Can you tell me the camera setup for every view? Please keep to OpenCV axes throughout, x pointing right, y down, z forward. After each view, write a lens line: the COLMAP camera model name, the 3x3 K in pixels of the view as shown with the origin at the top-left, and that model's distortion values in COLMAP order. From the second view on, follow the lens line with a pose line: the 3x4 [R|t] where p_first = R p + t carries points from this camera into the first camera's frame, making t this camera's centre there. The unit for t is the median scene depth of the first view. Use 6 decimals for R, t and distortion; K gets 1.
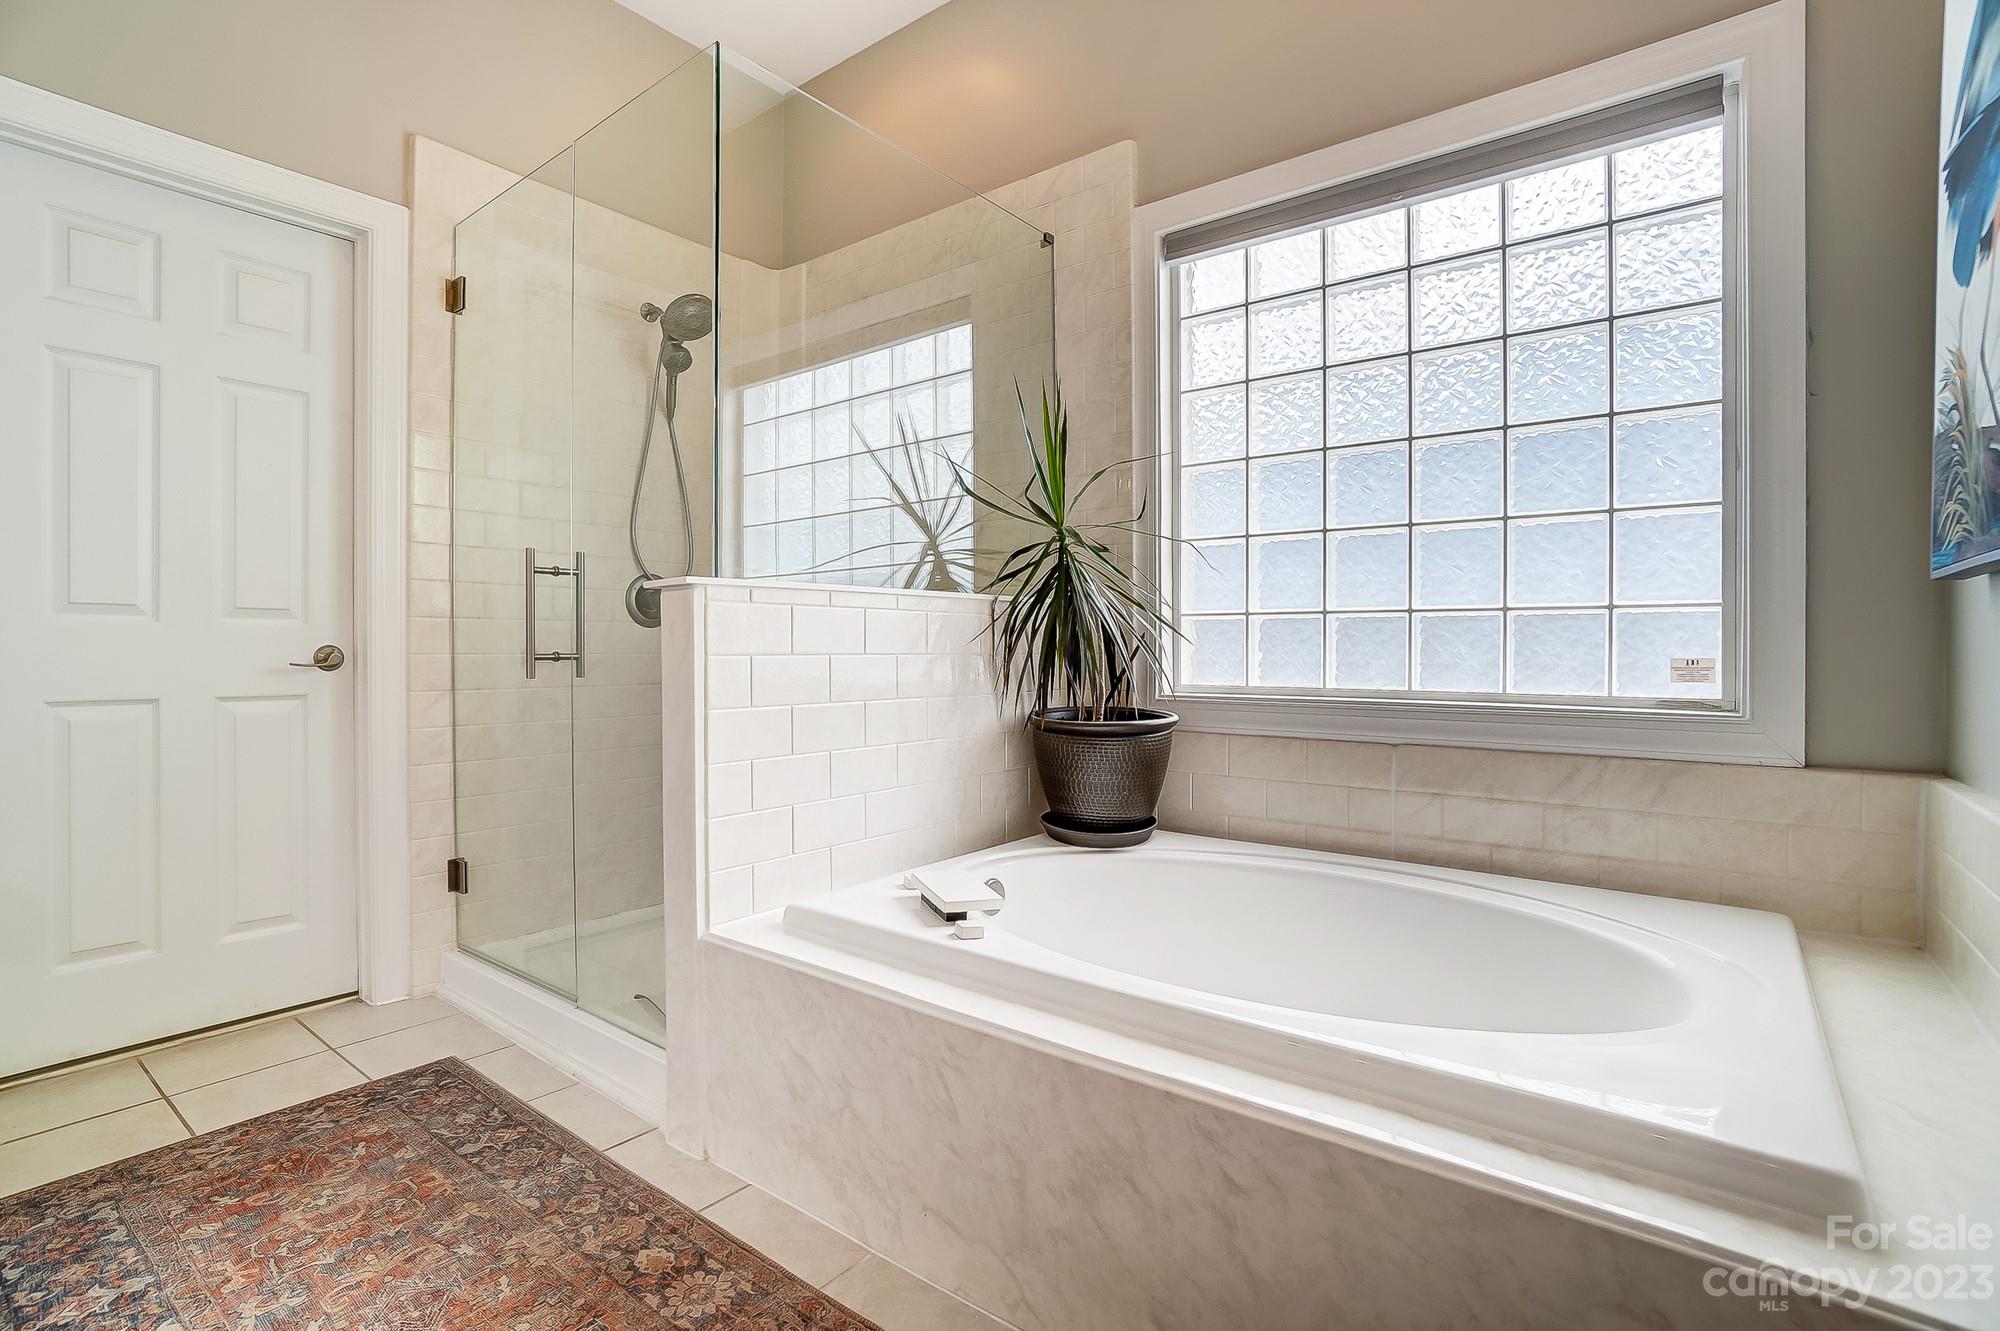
lens RADIAL K [[933.1, 0, 986.5], [0, 933.1, 660.5], [0, 0, 1]] dist [-0.053288, 0.021024]
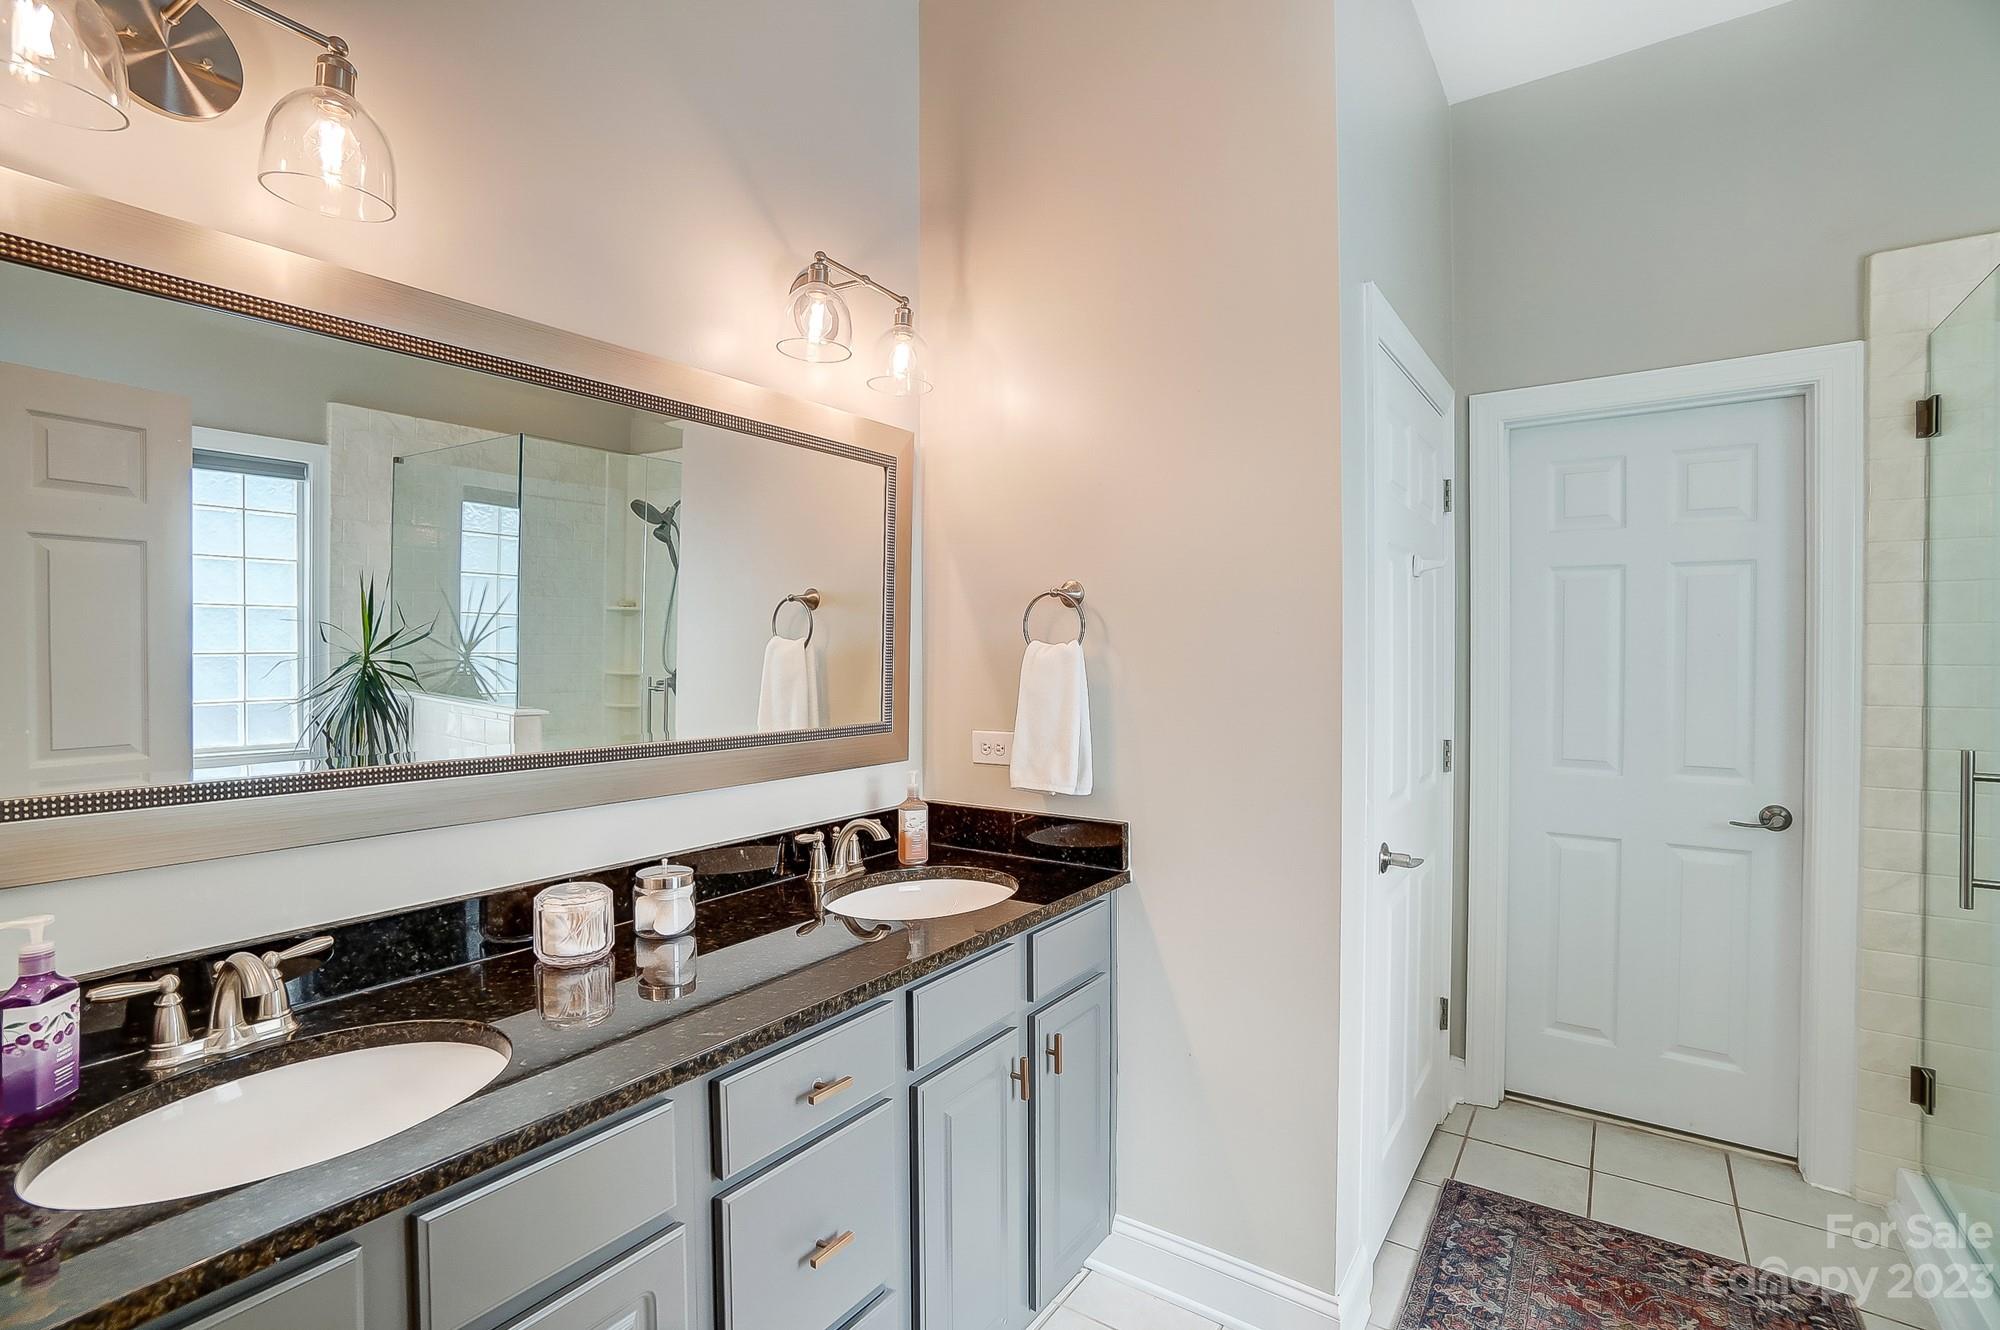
lens RADIAL K [[933.1, 0, 986.5], [0, 933.1, 660.0], [0, 0, 1]] dist [-0.053288, 0.021024]
pose [[0.062247, 0.009881, -0.998012, 0.261646], [-0.008906, 0.999917, 0.009344, -0.208008], [0.998021, 0.008307, 0.062329, 0.073016]]
